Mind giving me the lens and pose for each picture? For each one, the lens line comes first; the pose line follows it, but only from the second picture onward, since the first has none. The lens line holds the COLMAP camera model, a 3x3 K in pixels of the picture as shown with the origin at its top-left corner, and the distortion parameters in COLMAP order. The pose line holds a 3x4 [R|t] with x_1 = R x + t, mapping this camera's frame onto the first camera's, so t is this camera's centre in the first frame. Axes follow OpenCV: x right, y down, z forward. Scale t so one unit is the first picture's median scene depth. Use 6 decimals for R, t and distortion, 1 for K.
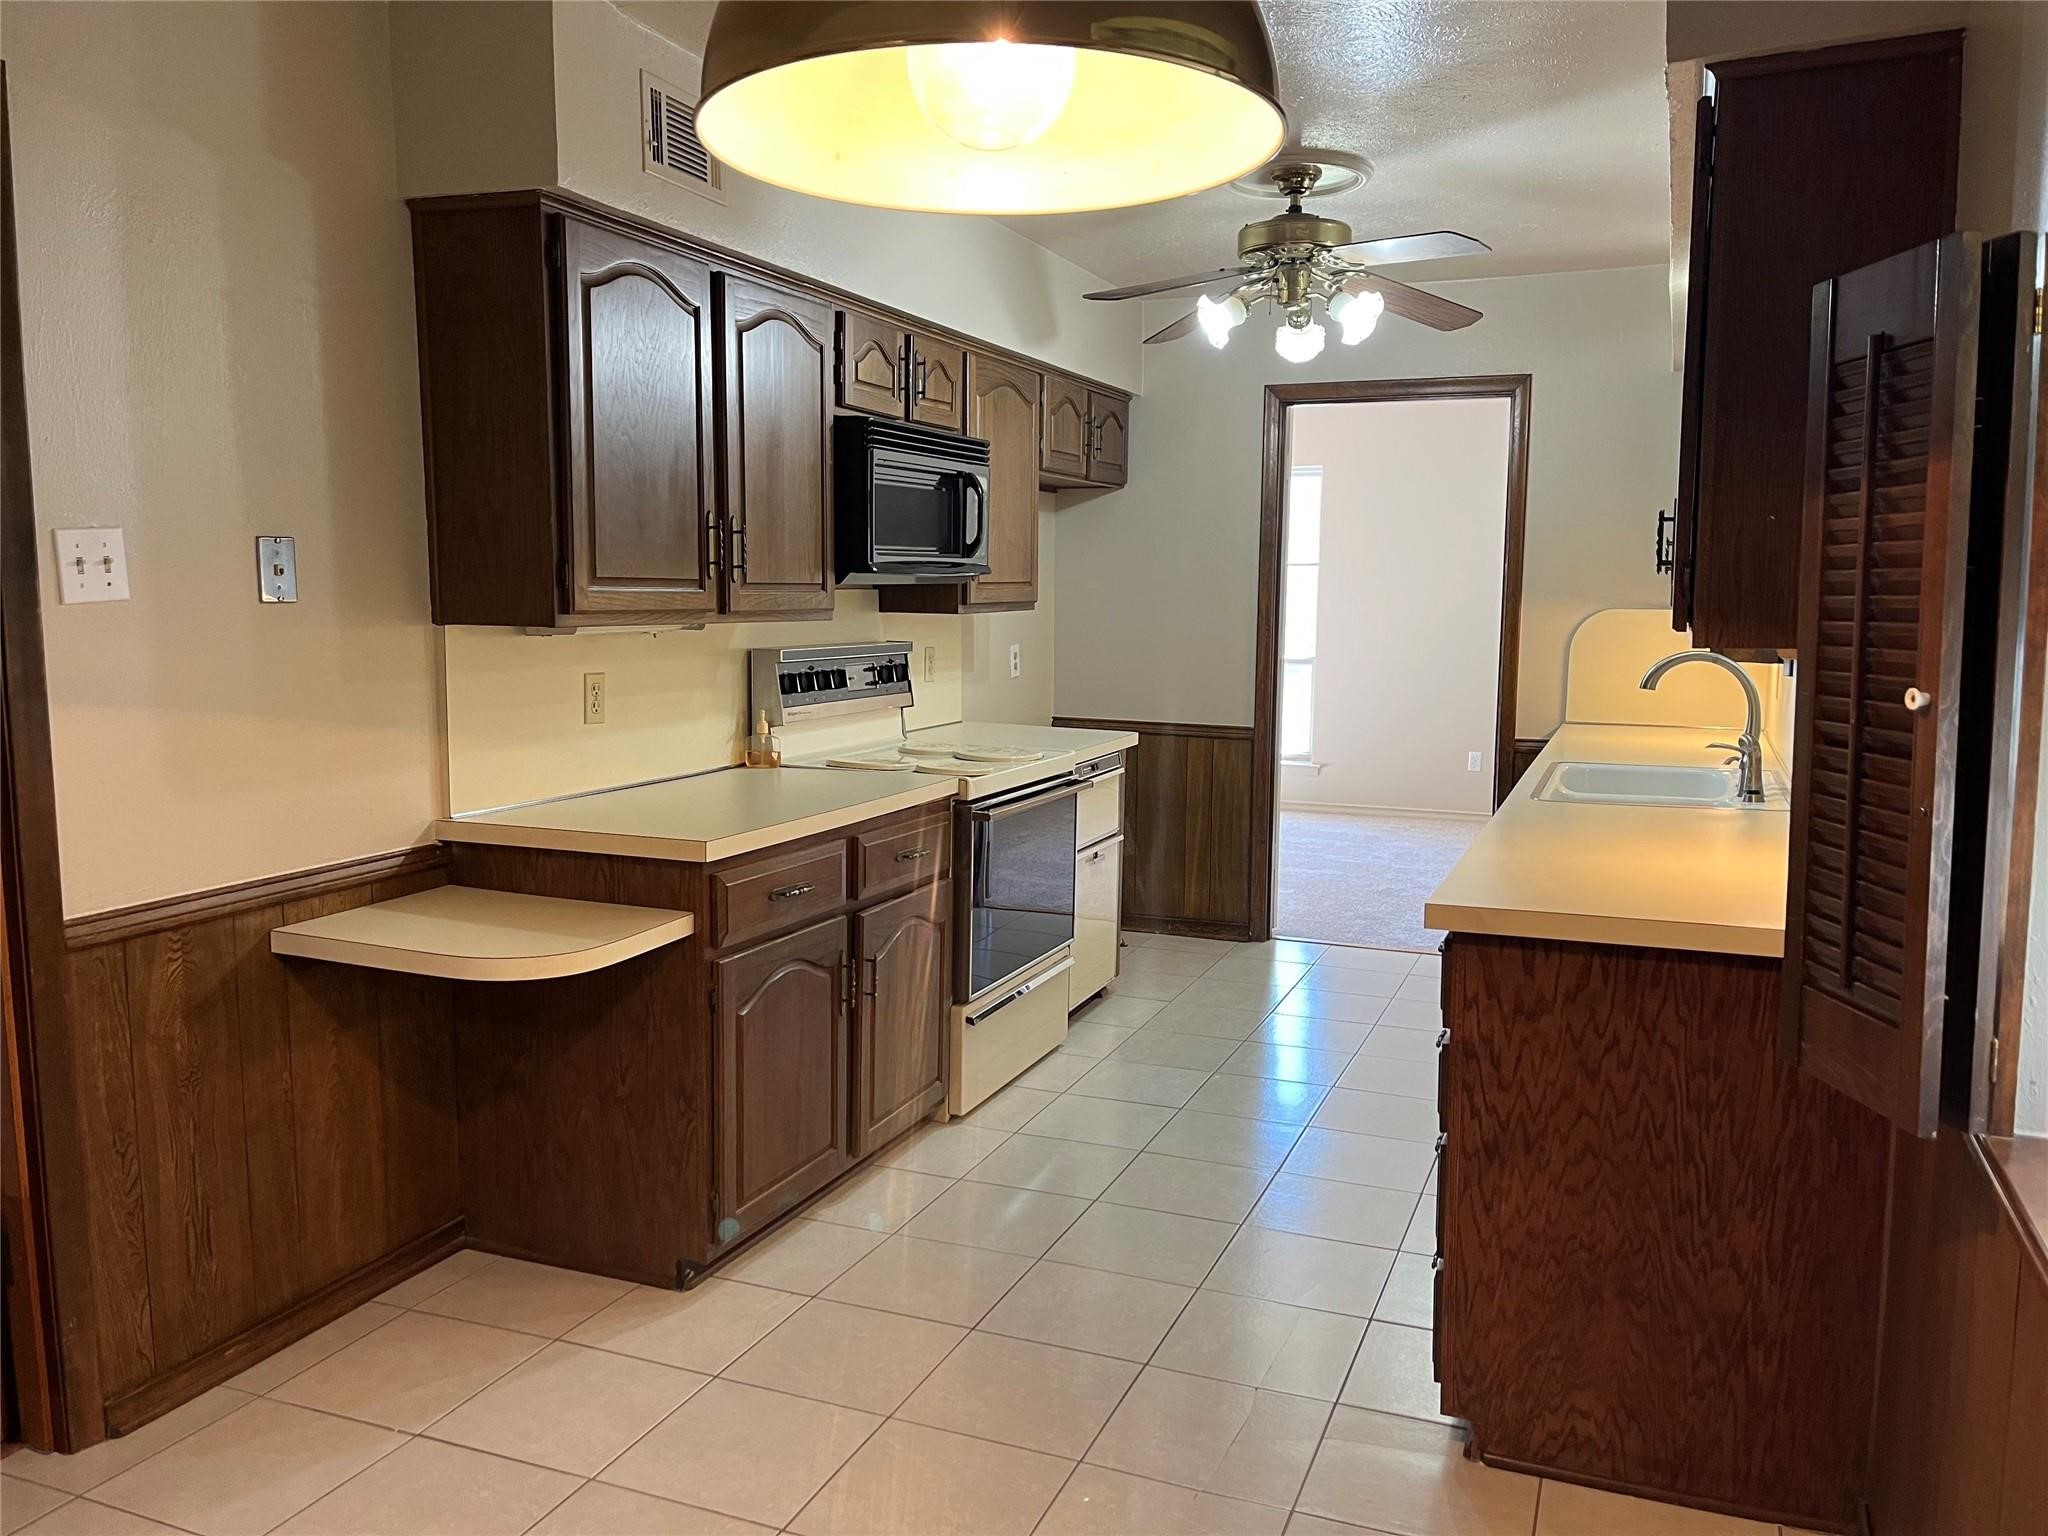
lens RADIAL K [[1700.1, 0, 1019.9], [0, 1700.1, 725.8], [0, 0, 1]] dist [-0.003163, -0.001101]
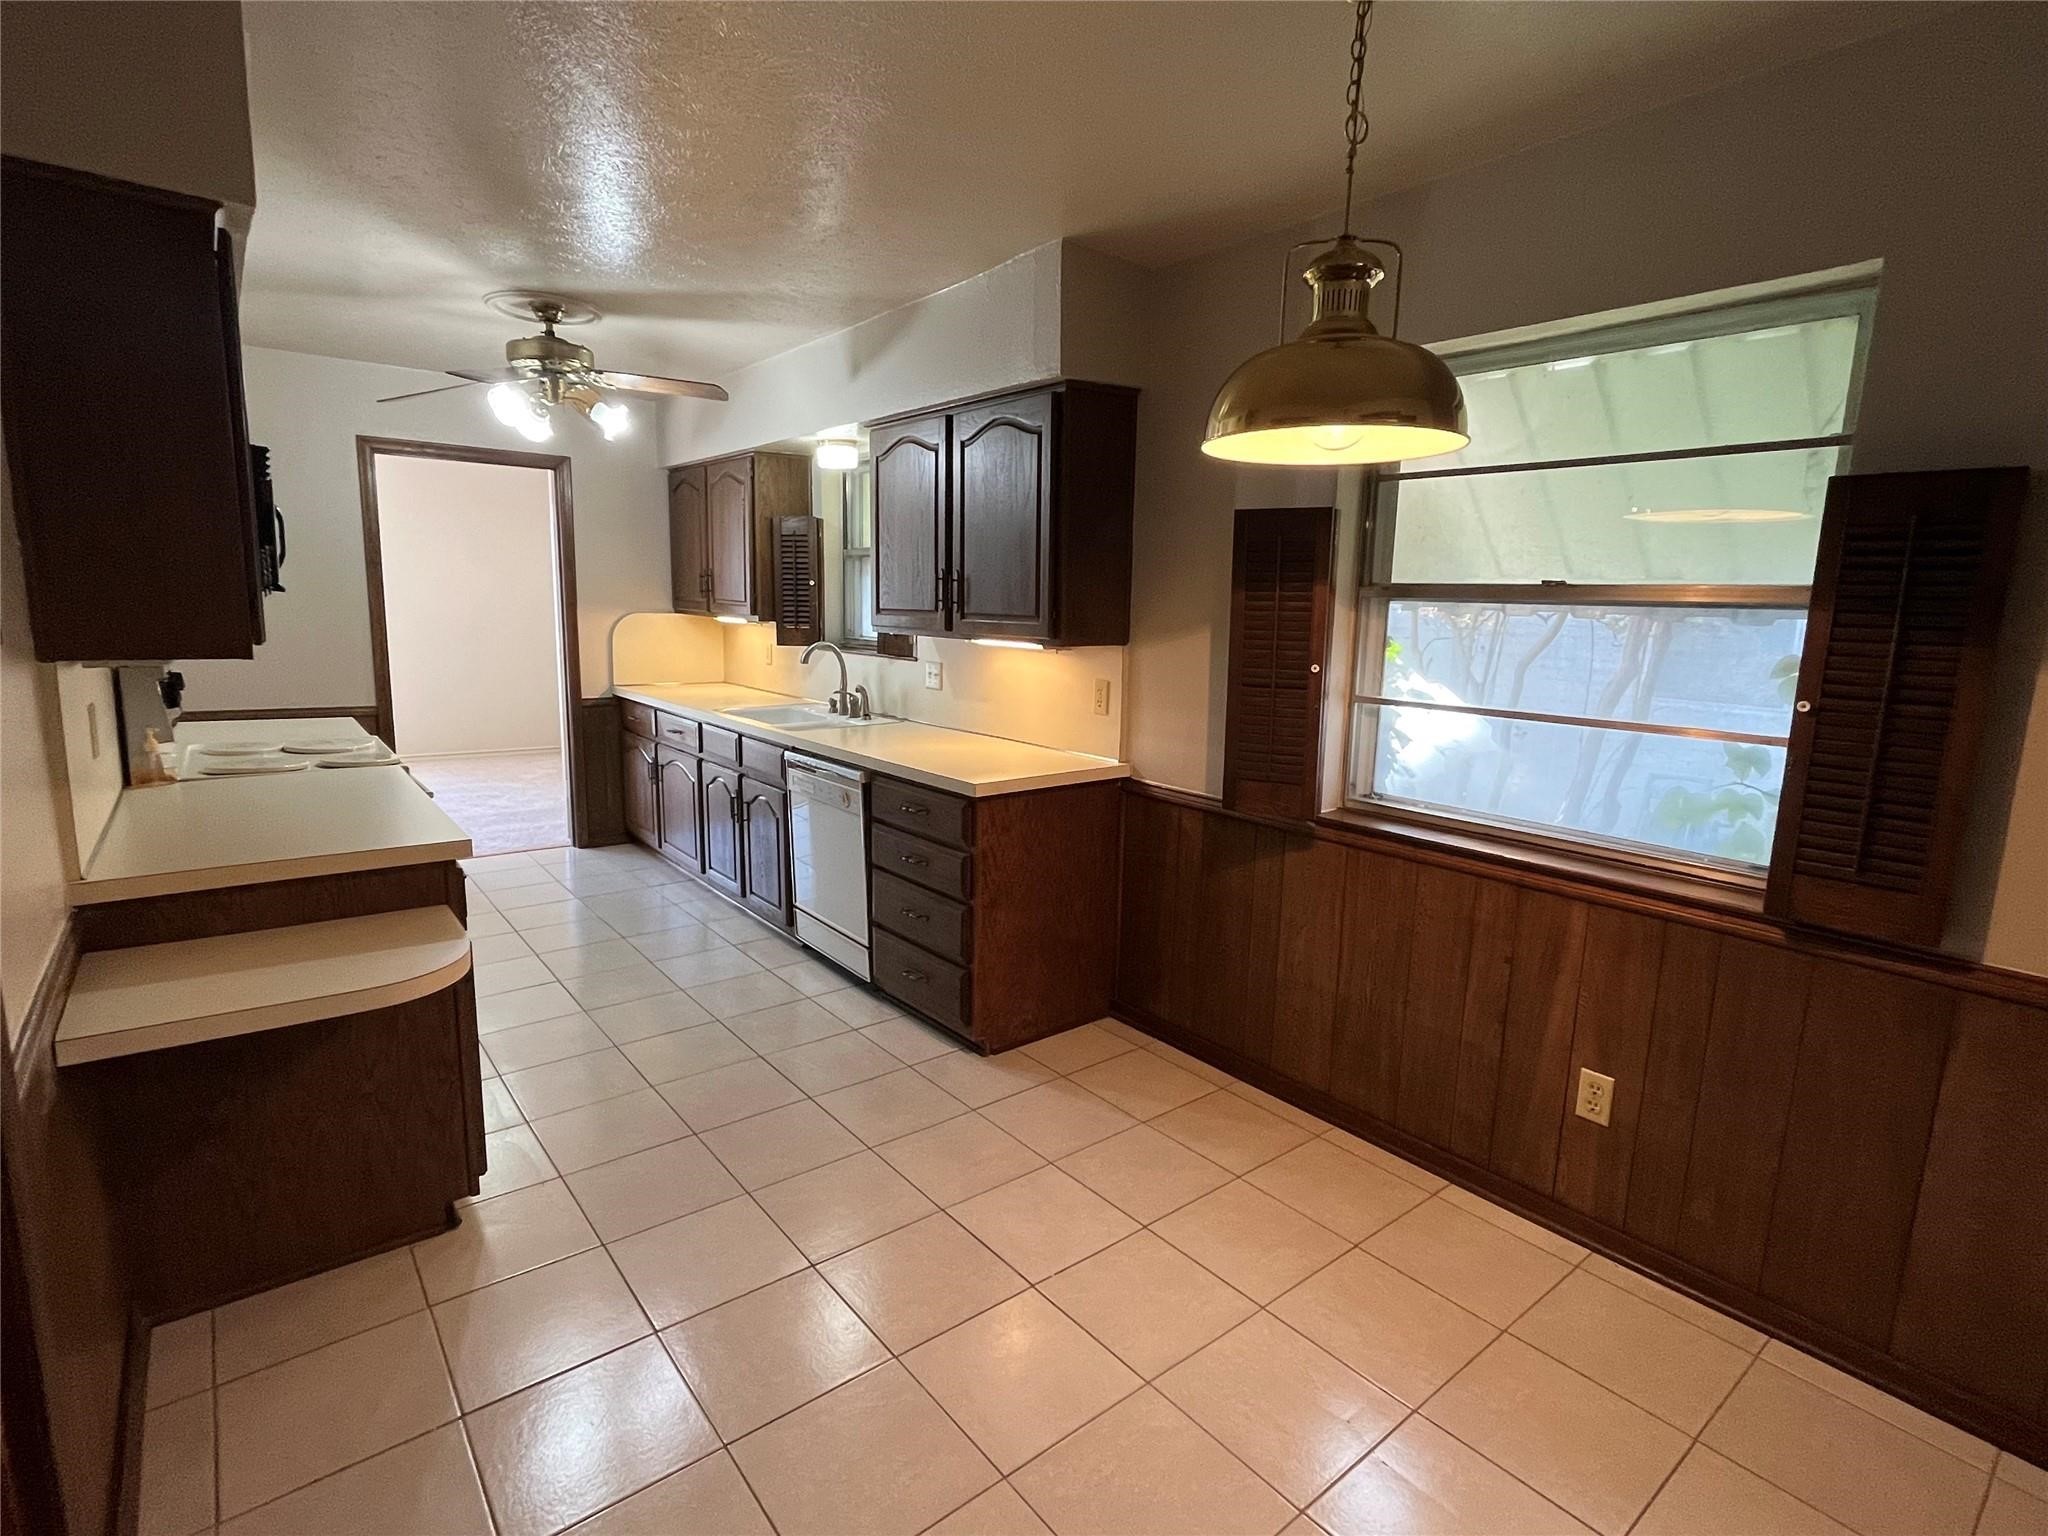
lens RADIAL K [[982.2, 0, 1024.0], [0, 982.2, 768.0], [0, 0, 1]] dist [0.000497, -0.000064]
pose [[0.490648, -0.146530, 0.858949, -0.536889], [0.058385, 0.989072, 0.135378, -0.045668], [-0.869400, -0.016273, 0.493842, 0.332977]]
